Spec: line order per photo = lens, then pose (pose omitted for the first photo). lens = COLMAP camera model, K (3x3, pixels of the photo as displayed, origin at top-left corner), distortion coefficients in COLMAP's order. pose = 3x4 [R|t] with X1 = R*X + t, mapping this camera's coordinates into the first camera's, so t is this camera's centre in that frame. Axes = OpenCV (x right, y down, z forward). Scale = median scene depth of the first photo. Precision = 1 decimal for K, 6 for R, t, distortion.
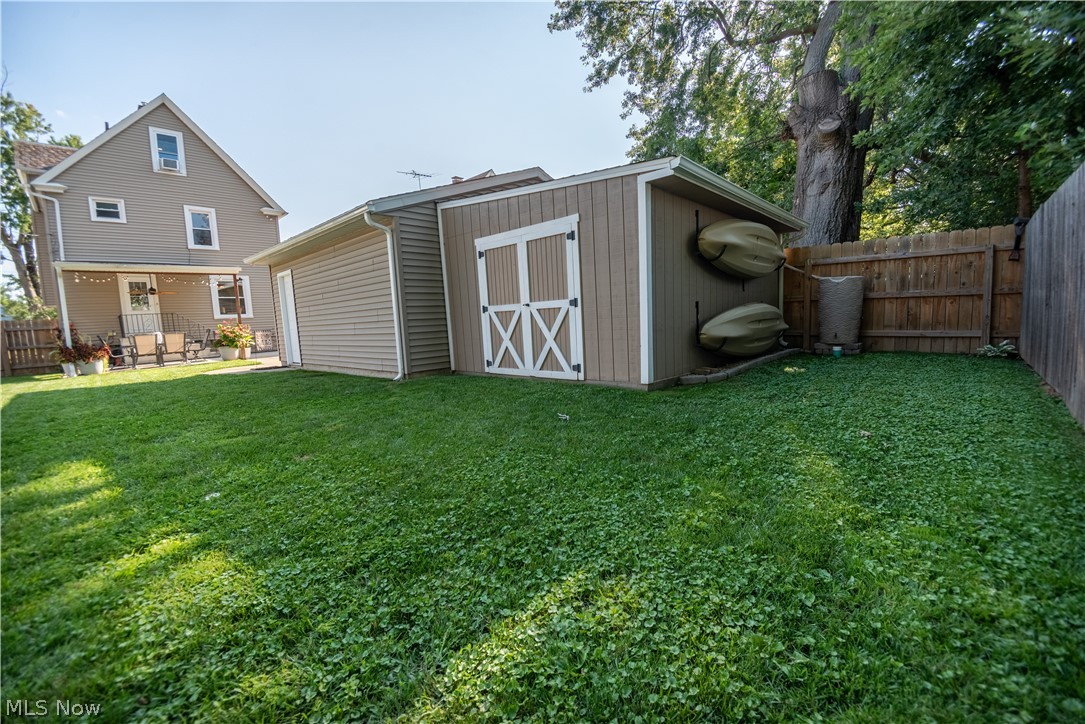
lens RADIAL K [[443.5, 0, 540.4], [0, 443.5, 354.7], [0, 0, 1]] dist [-0.001206, -0.013752]
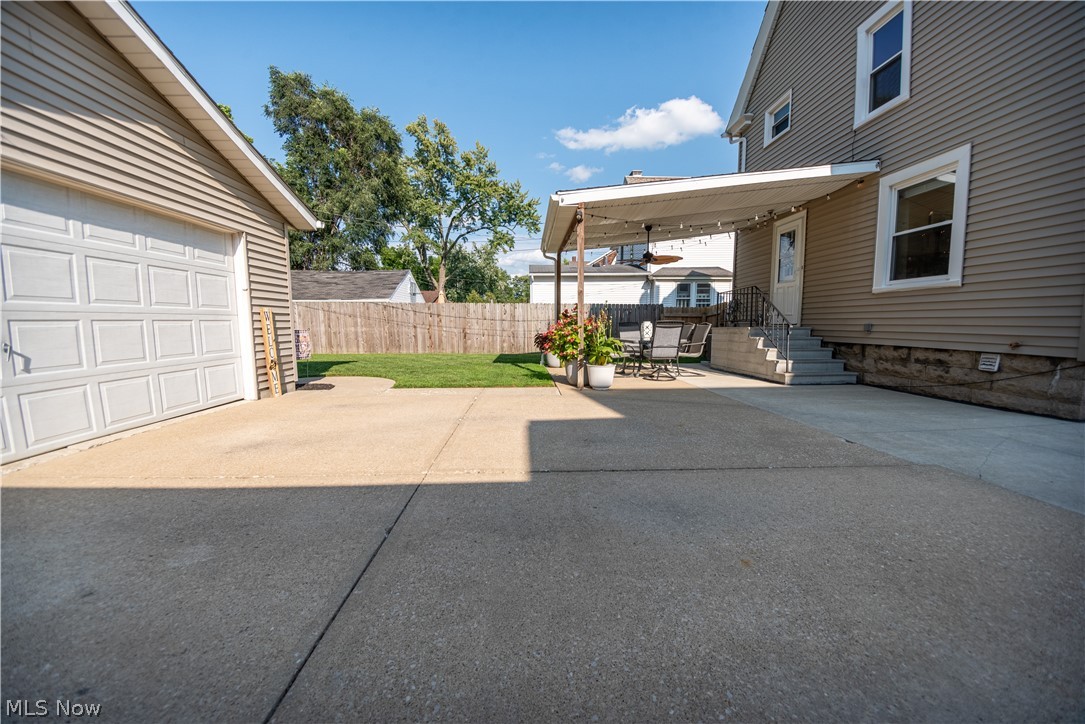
lens RADIAL K [[401.9, 0, 542.5], [0, 401.9, 362.0], [0, 0, 1]] dist [-0.008149, -0.008036]
pose [[-0.699545, 0.127726, -0.703081, -0.337026], [-0.022765, 0.979413, 0.200577, -0.106582], [0.714226, 0.156319, -0.682236, 1.314451]]
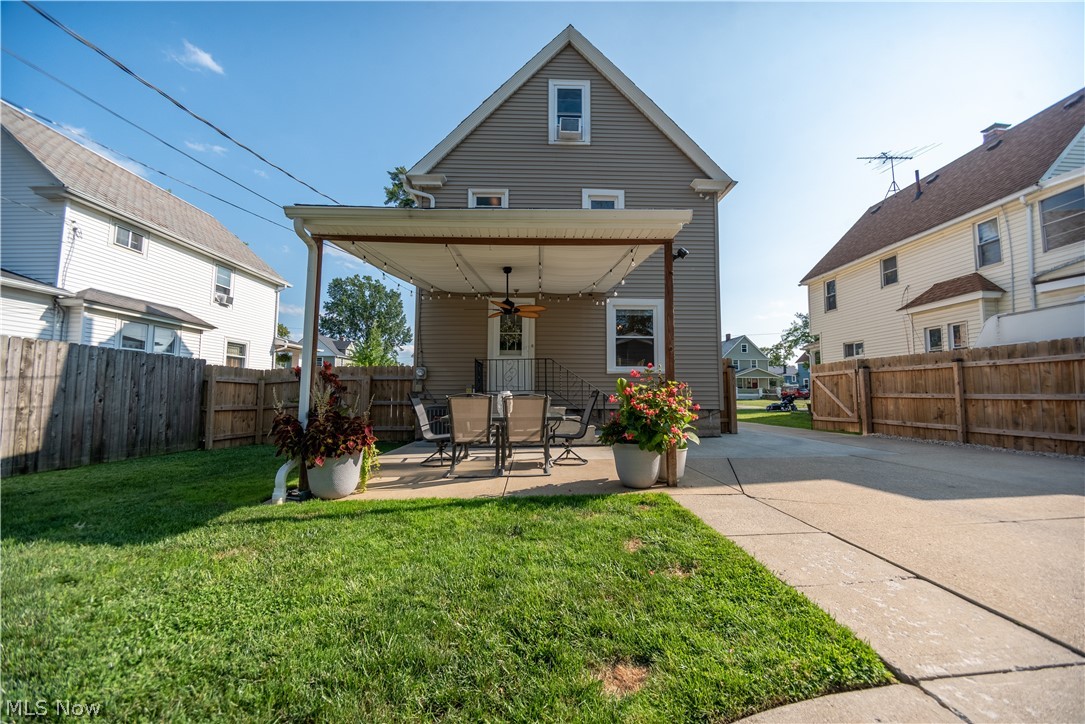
lens RADIAL K [[406.0, 0, 547.0], [0, 406.0, 364.7], [0, 0, 1]] dist [-0.000824, -0.011531]
pose [[0.711718, 0.009338, -0.702403, -0.528354], [-0.107166, 0.989651, -0.095431, -0.040120], [0.694242, 0.143193, 0.705353, 0.713612]]
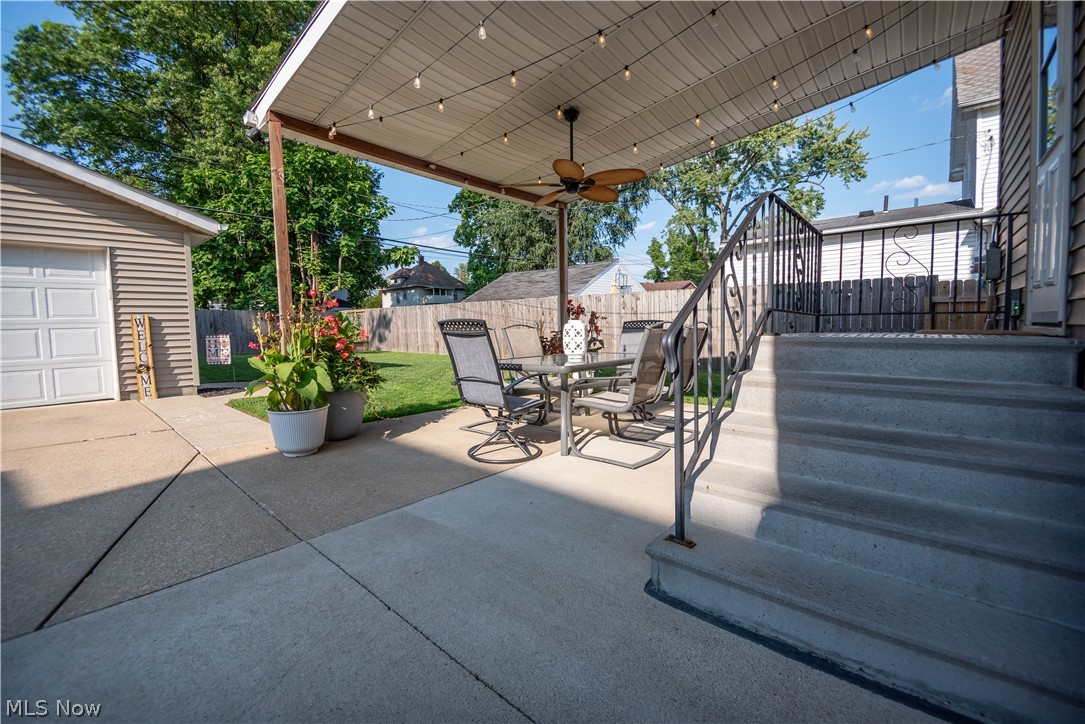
lens RADIAL K [[443.5, 0, 540.4], [0, 443.5, 354.7], [0, 0, 1]] dist [-0.001206, -0.013752]
pose [[-0.997049, 0.076104, -0.010064, -0.850946], [0.073488, 0.984135, 0.161484, -0.075607], [0.022194, 0.160268, -0.986824, 1.311491]]
